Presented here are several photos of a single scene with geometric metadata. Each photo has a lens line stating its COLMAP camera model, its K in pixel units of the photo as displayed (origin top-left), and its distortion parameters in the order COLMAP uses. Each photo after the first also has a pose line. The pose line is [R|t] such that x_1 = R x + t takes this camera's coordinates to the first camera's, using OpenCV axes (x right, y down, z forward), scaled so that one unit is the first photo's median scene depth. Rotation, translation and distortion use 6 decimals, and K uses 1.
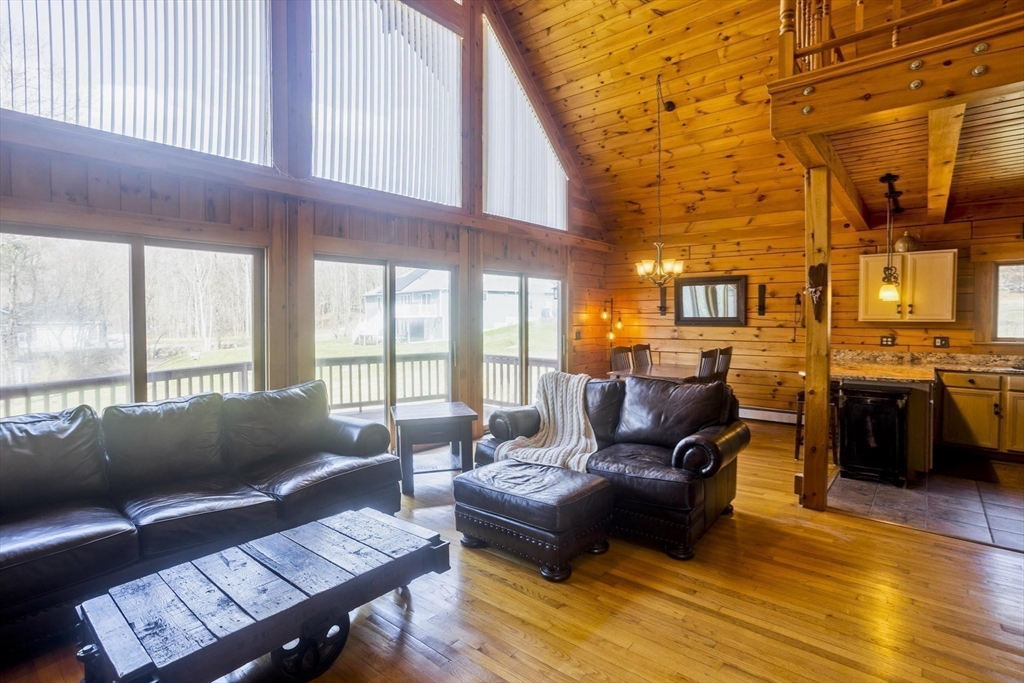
lens RADIAL K [[510.2, 0, 514.8], [0, 510.2, 320.0], [0, 0, 1]] dist [-0.022153, 0.007802]
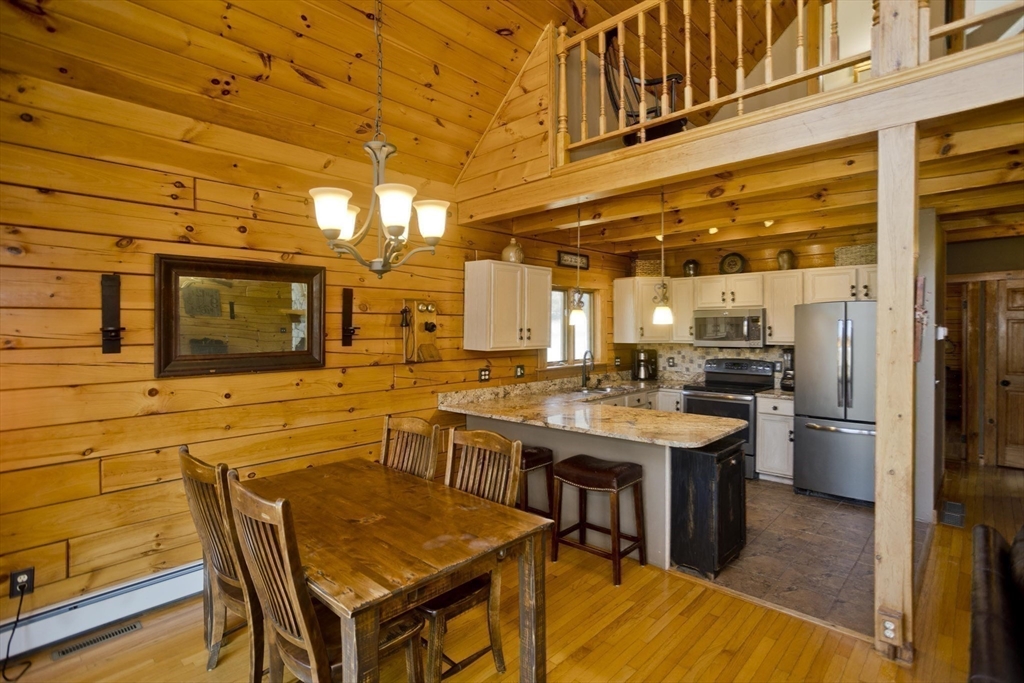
lens RADIAL K [[510.2, 0, 455.0], [0, 510.2, 332.6], [0, 0, 1]] dist [-0.022153, 0.007802]
pose [[0.079620, -0.003958, 0.996817, -0.044356], [0.018523, 0.999825, 0.002490, -0.022541], [-0.996653, 0.018266, 0.079680, 0.839943]]
